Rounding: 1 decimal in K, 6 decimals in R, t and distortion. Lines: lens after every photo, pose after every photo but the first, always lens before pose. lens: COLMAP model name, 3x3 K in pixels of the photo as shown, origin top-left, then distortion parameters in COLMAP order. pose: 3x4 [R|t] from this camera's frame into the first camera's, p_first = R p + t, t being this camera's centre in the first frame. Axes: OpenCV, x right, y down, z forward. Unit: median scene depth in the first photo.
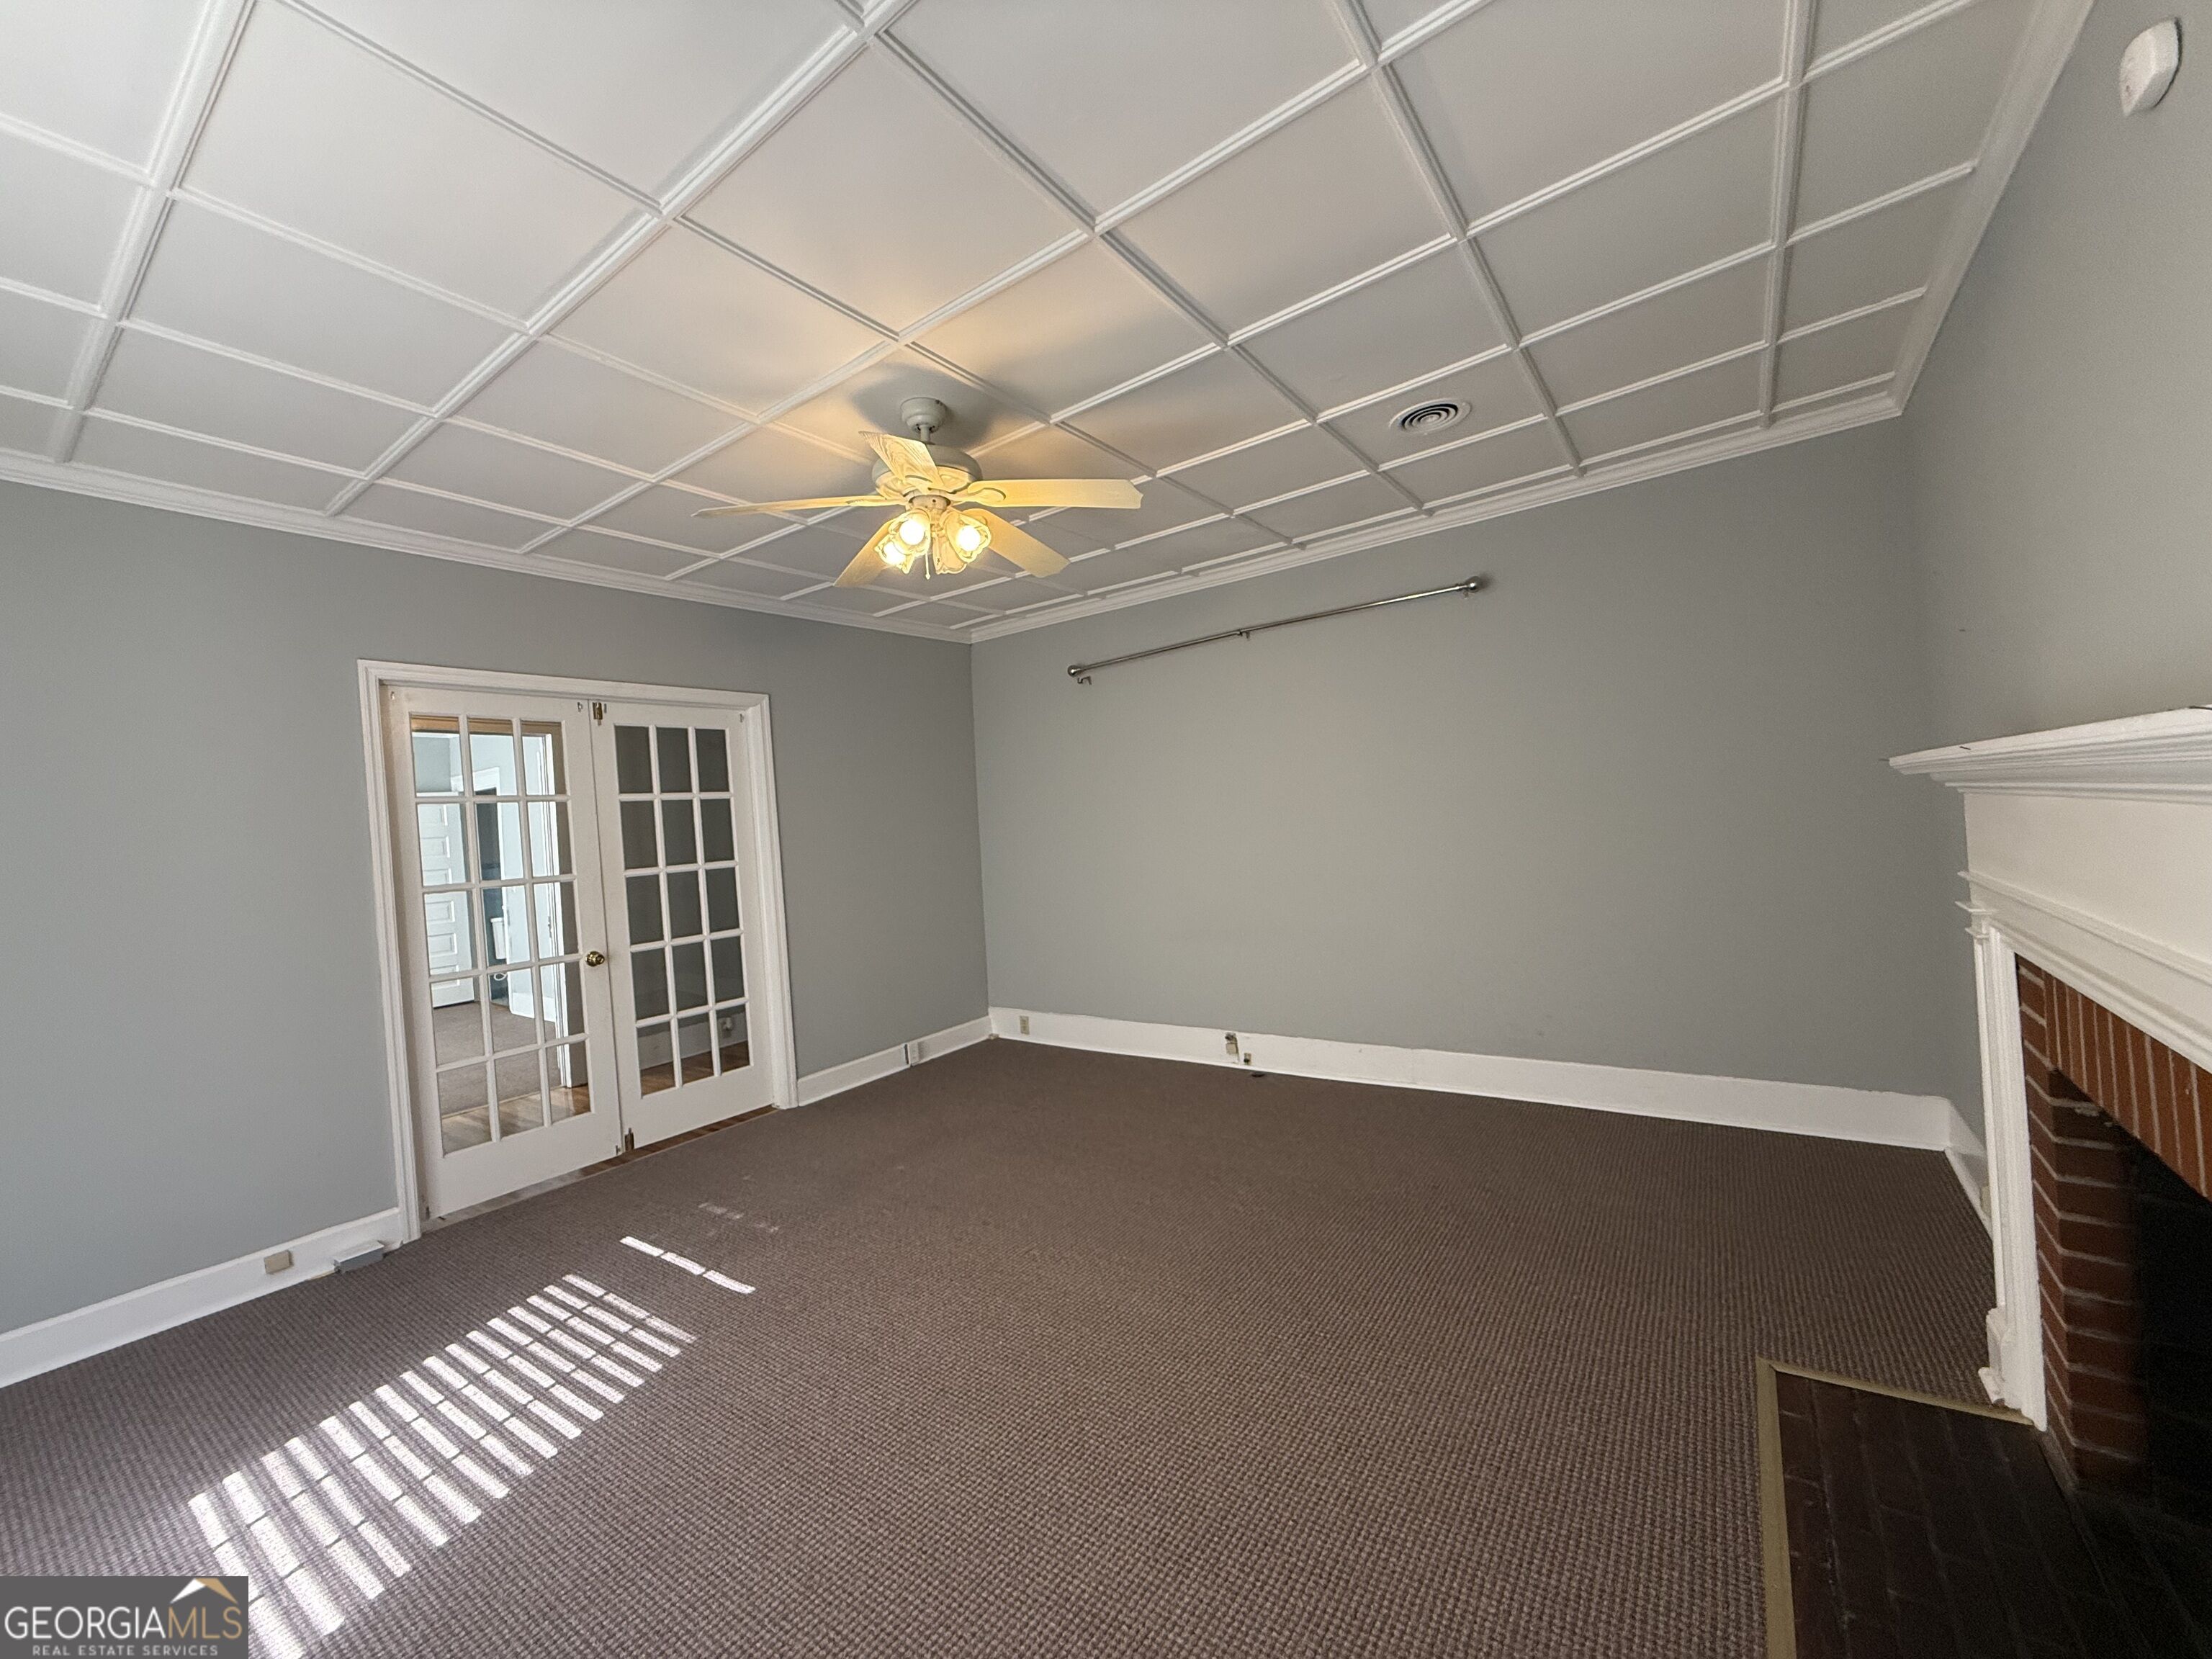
lens RADIAL K [[882.4, 0, 1099.9], [0, 882.4, 825.0], [0, 0, 1]] dist [0.002413, -0.000538]
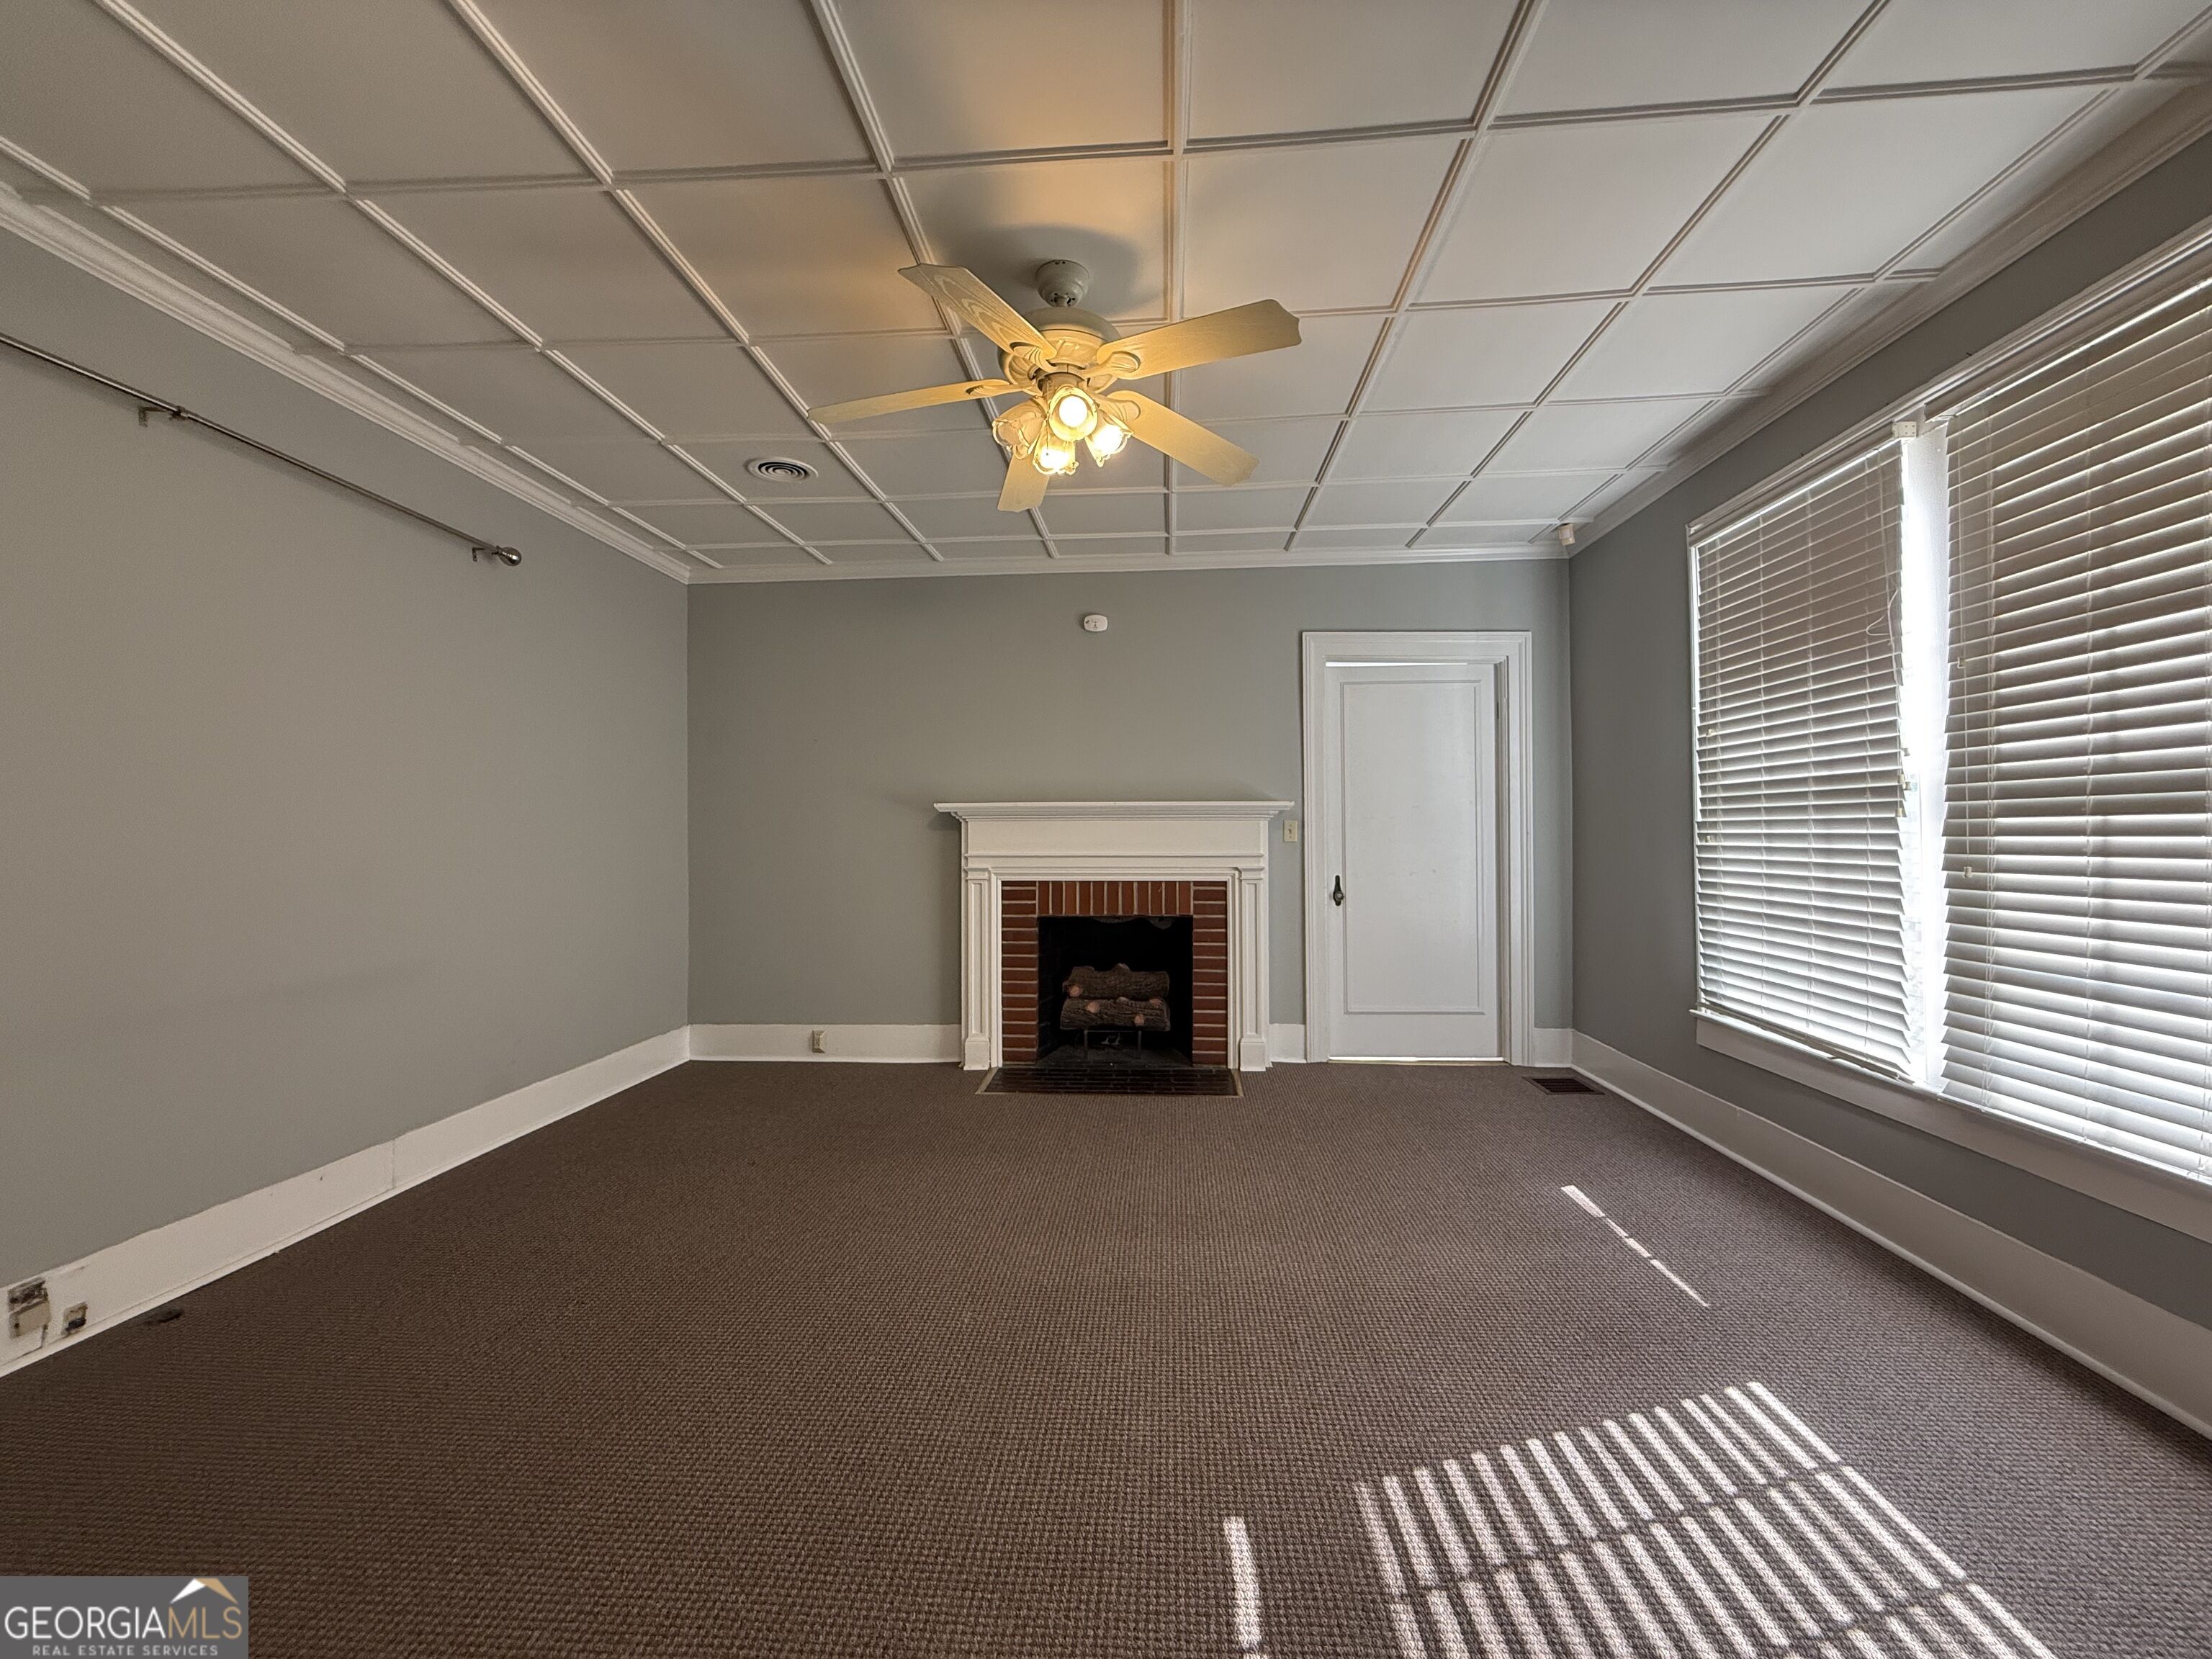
lens RADIAL K [[882.4, 0, 1097.9], [0, 882.4, 834.9], [0, 0, 1]] dist [0.002413, -0.000538]
pose [[-0.526445, 0.075866, 0.846817, -0.932202], [0.036314, 0.997108, -0.066755, 0.129005], [-0.849433, -0.004392, -0.527678, 1.481856]]
